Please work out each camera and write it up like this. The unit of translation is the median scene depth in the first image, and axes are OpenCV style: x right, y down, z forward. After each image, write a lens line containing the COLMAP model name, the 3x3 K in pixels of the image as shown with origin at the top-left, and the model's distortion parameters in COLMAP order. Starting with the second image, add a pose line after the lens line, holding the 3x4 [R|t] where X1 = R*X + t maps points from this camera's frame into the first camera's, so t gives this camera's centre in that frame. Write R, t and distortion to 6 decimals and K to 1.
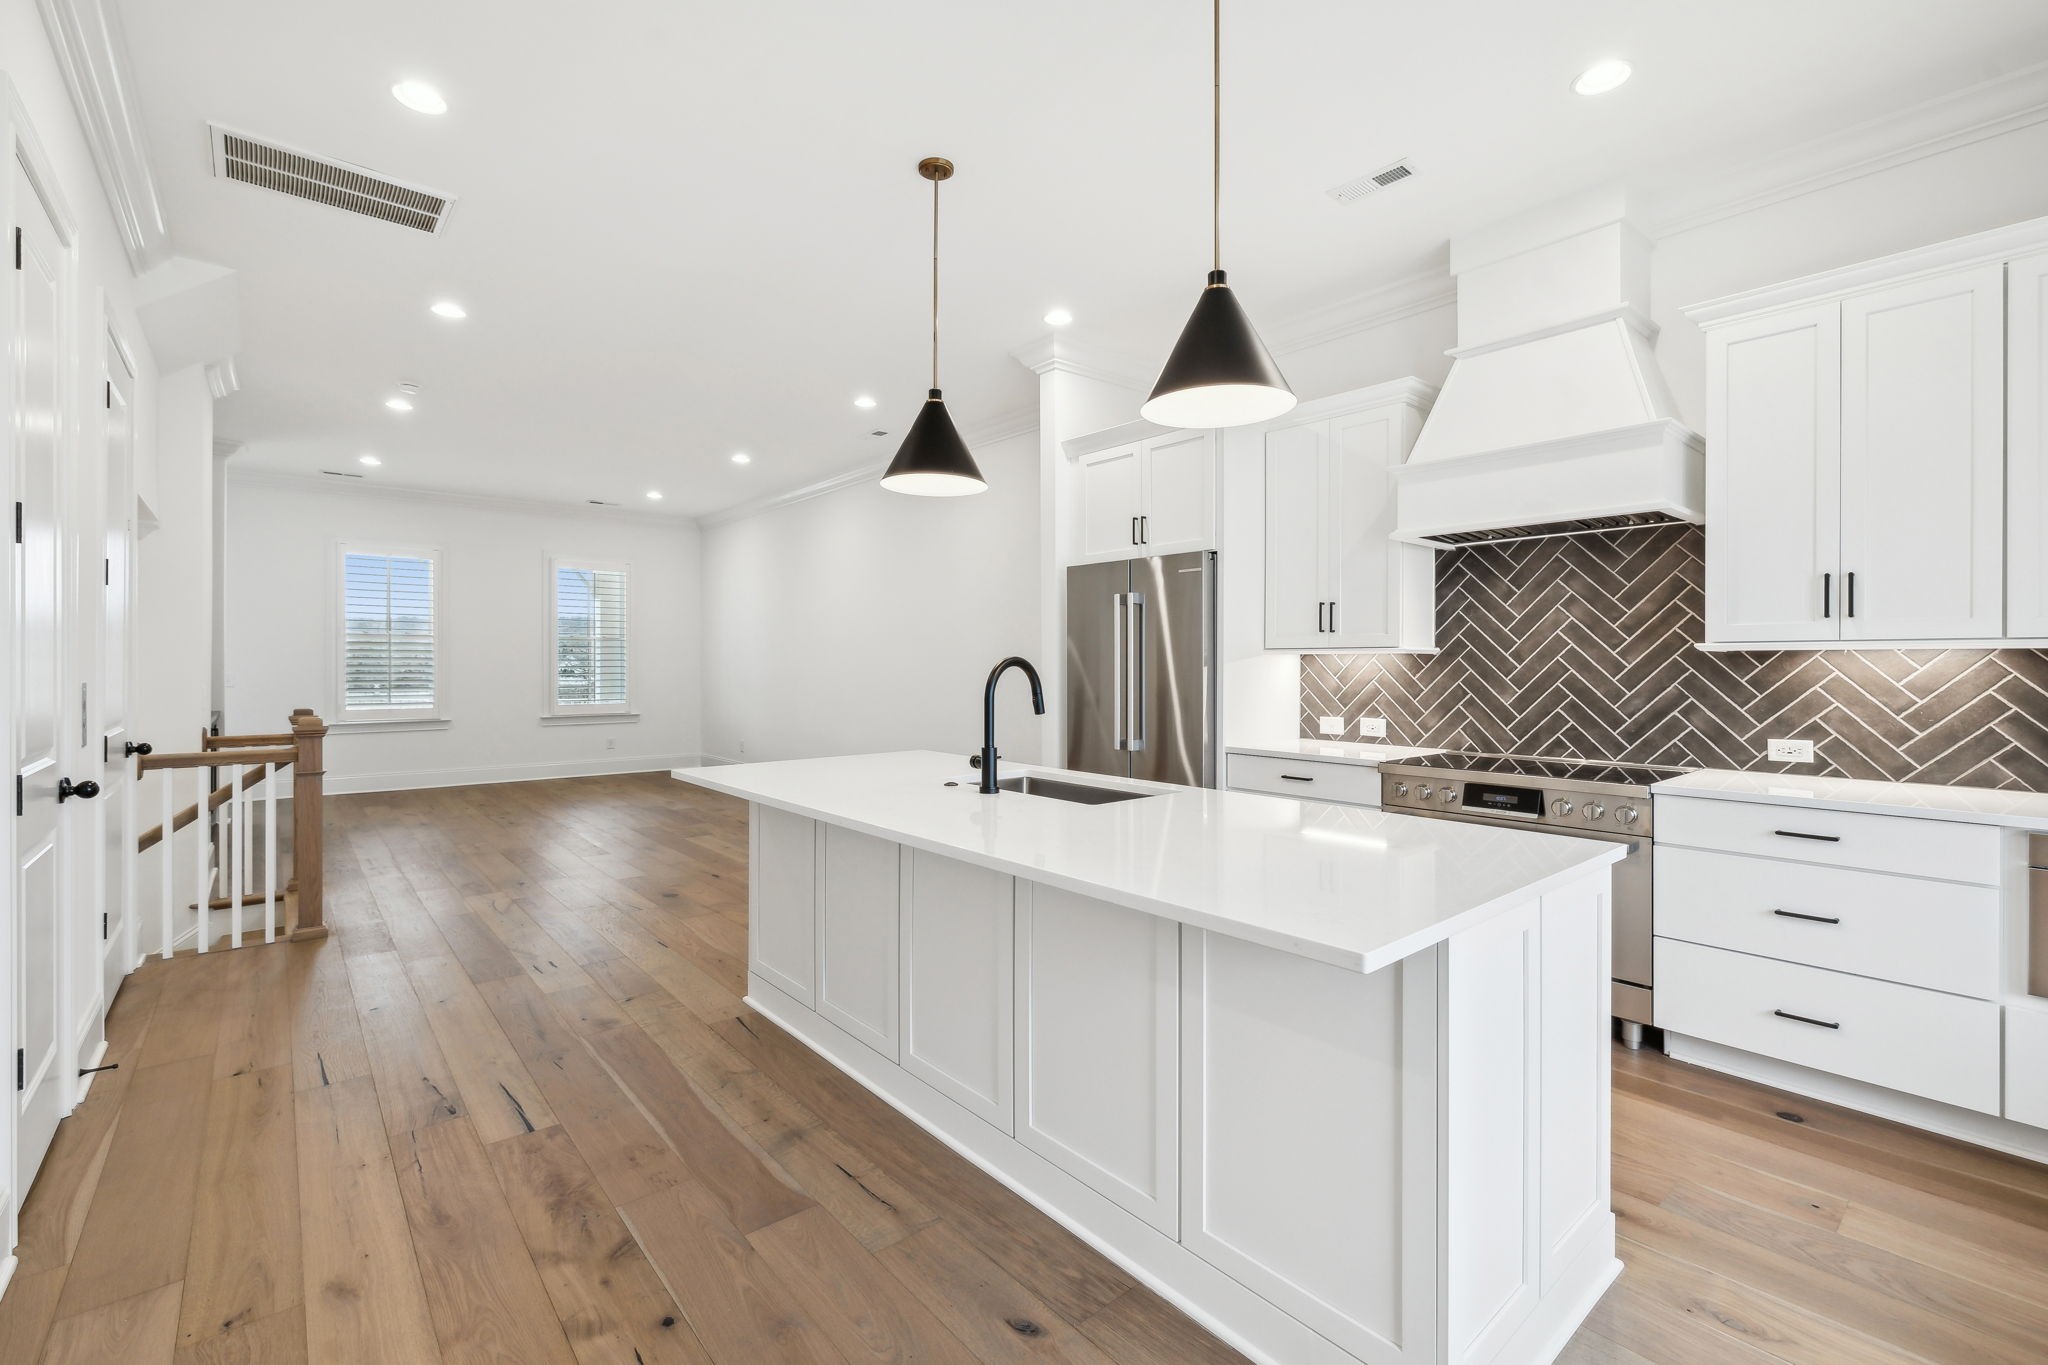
lens RADIAL K [[893.9, 0, 1018.9], [0, 893.9, 668.0], [0, 0, 1]] dist [-0.000914, 0.000057]
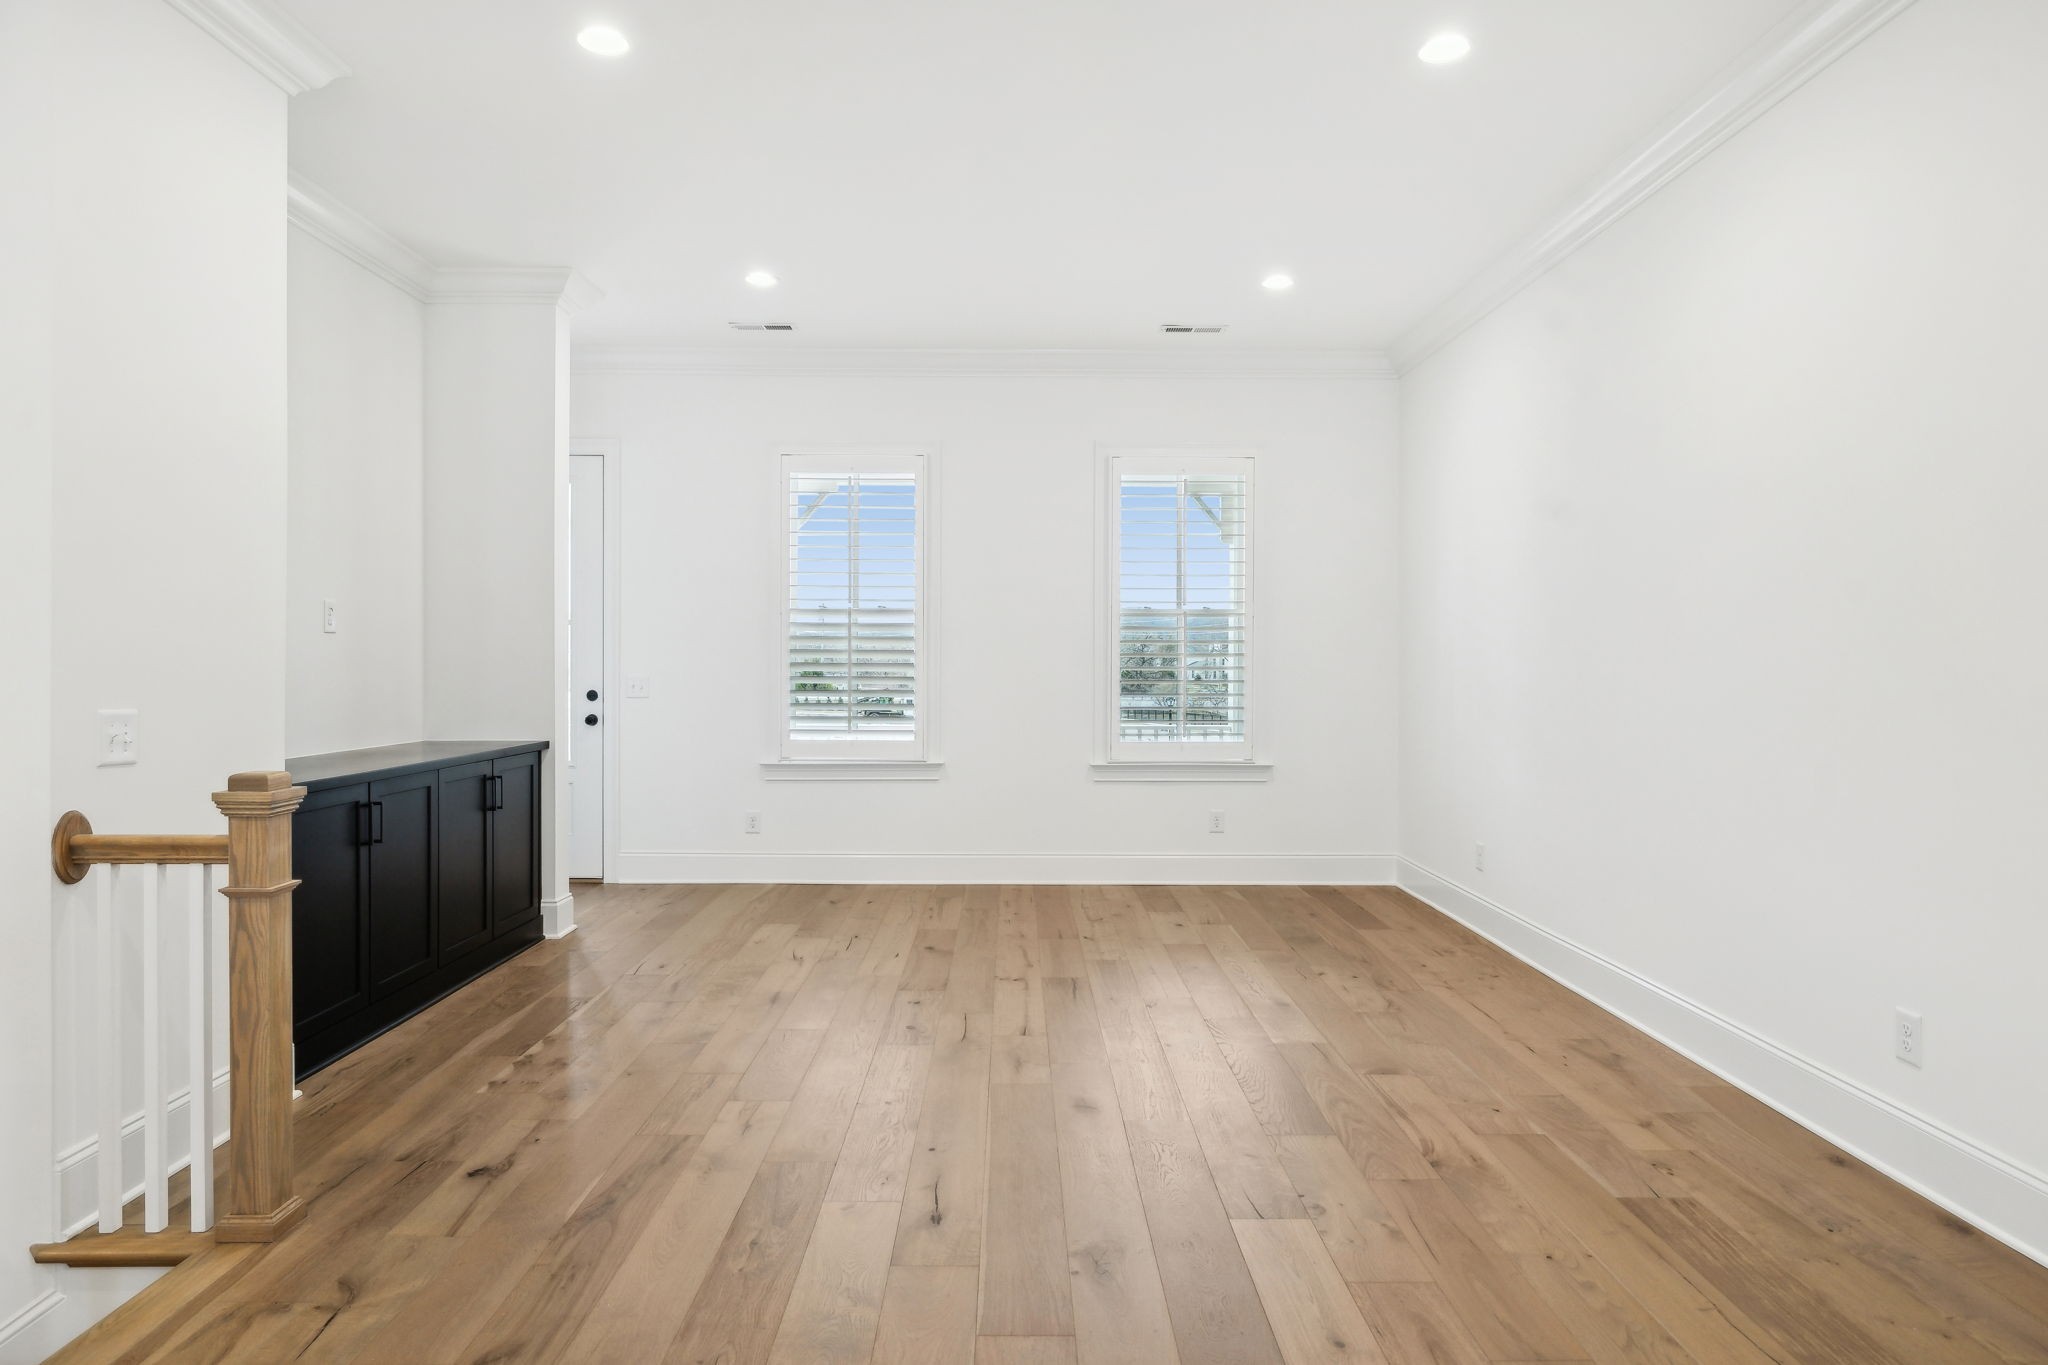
lens RADIAL K [[1244.5, 0, 1029.6], [0, 1244.5, 674.3], [0, 0, 1]] dist [0.000095, -0.001741]
pose [[0.775625, 0.007871, -0.631144, -0.115284], [-0.005529, 0.999969, 0.005676, -0.001494], [0.631169, -0.000913, 0.775645, 0.458399]]
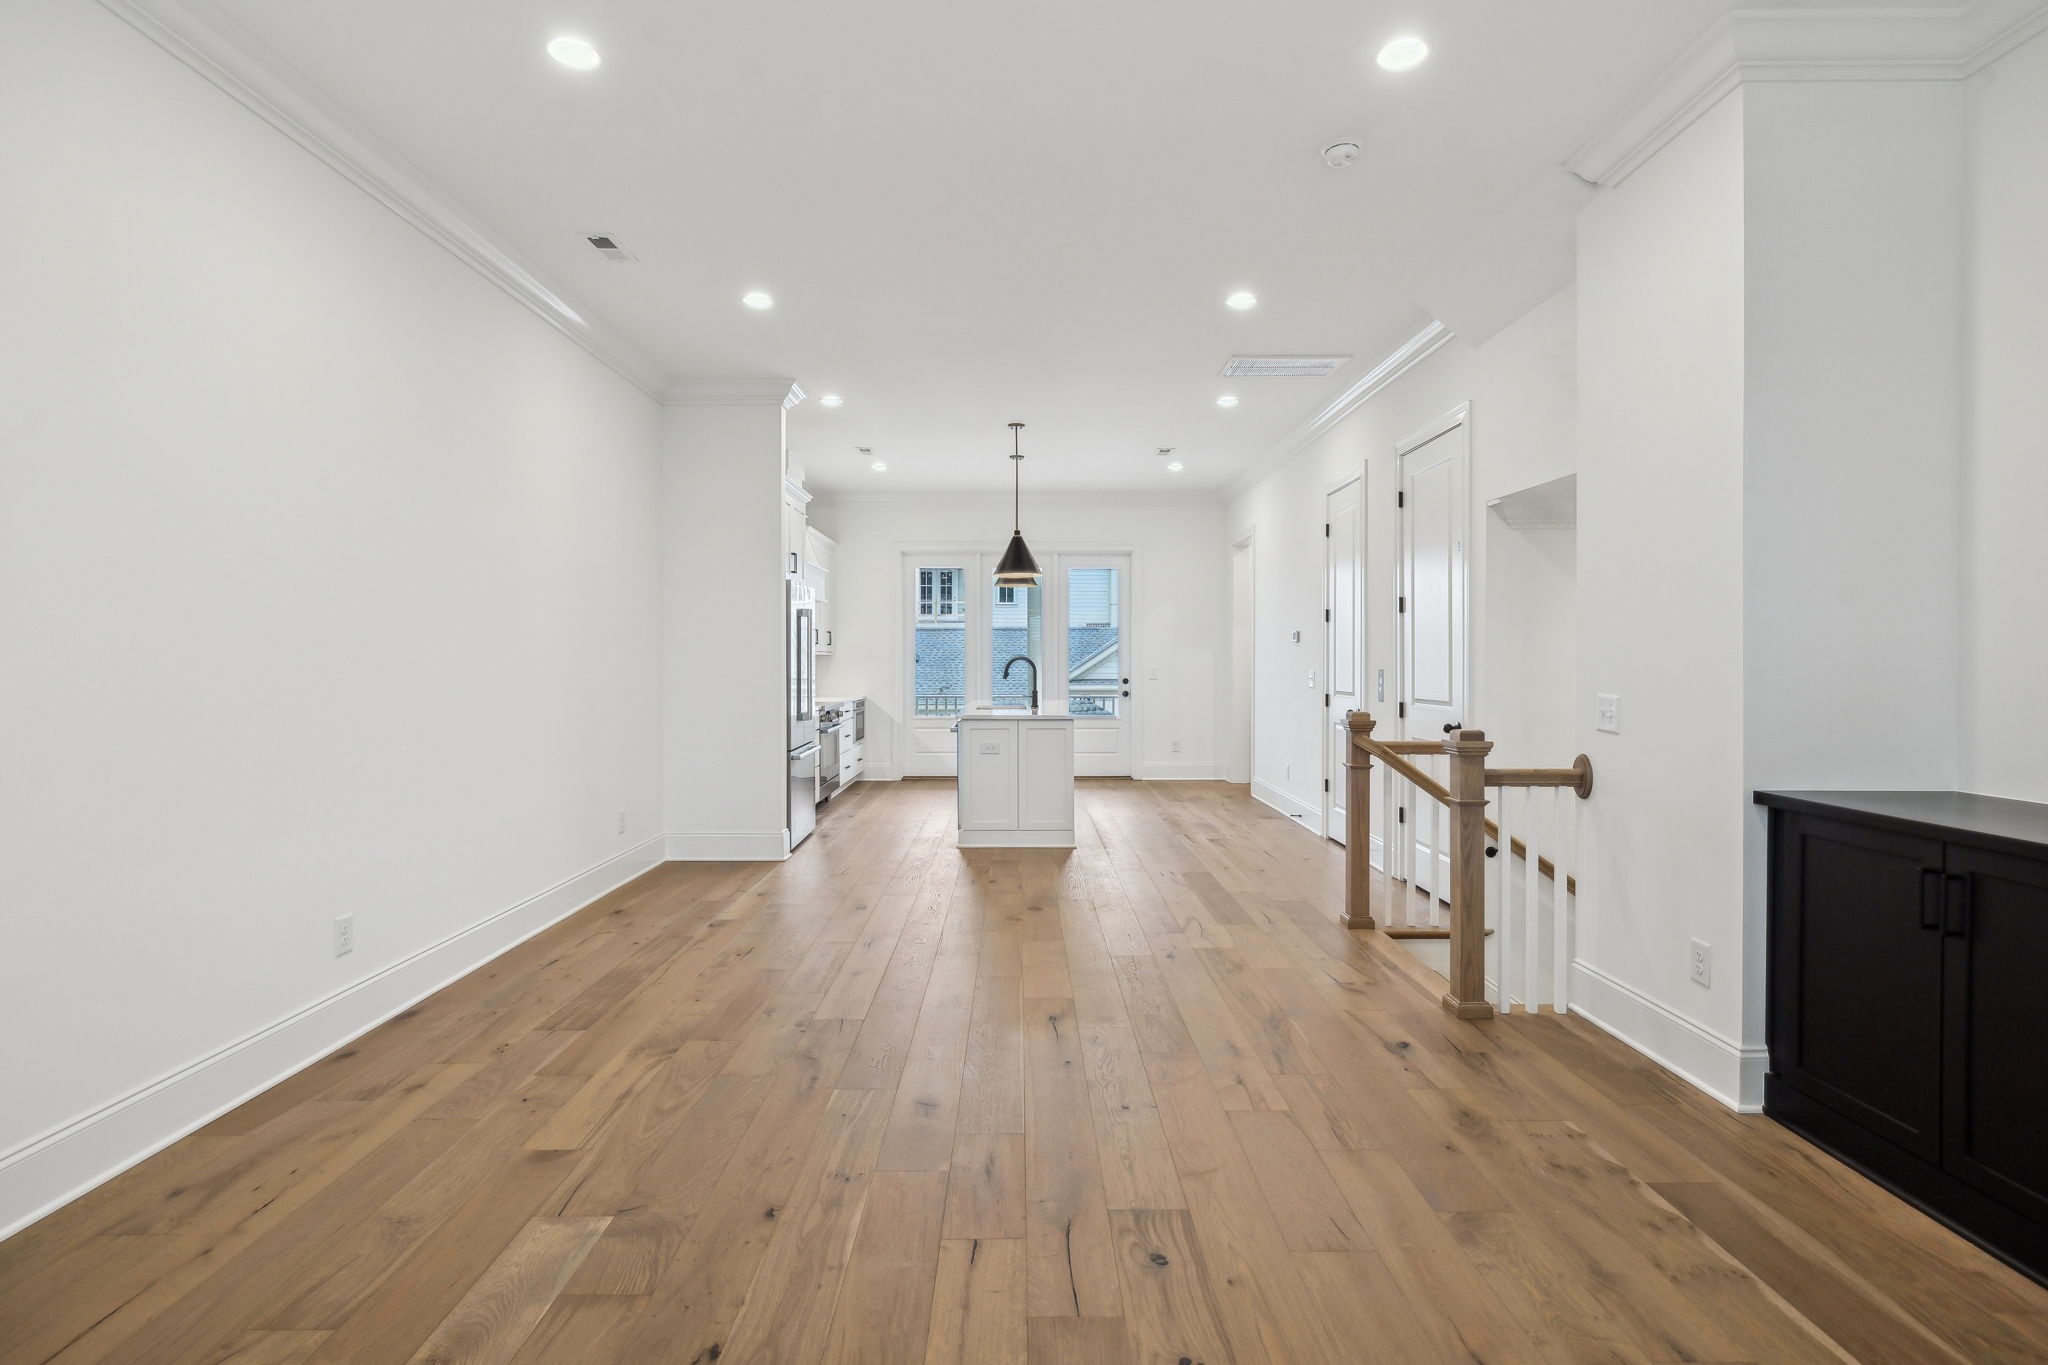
lens RADIAL K [[1018.0, 0, 1013.9], [0, 1018.0, 676.2], [0, 0, 1]] dist [-0.001656, 0.000503]
pose [[-0.762304, -0.010210, 0.647139, -0.591570], [0.002591, 0.999819, 0.018827, -0.004390], [-0.647214, 0.016029, -0.762140, 1.017299]]
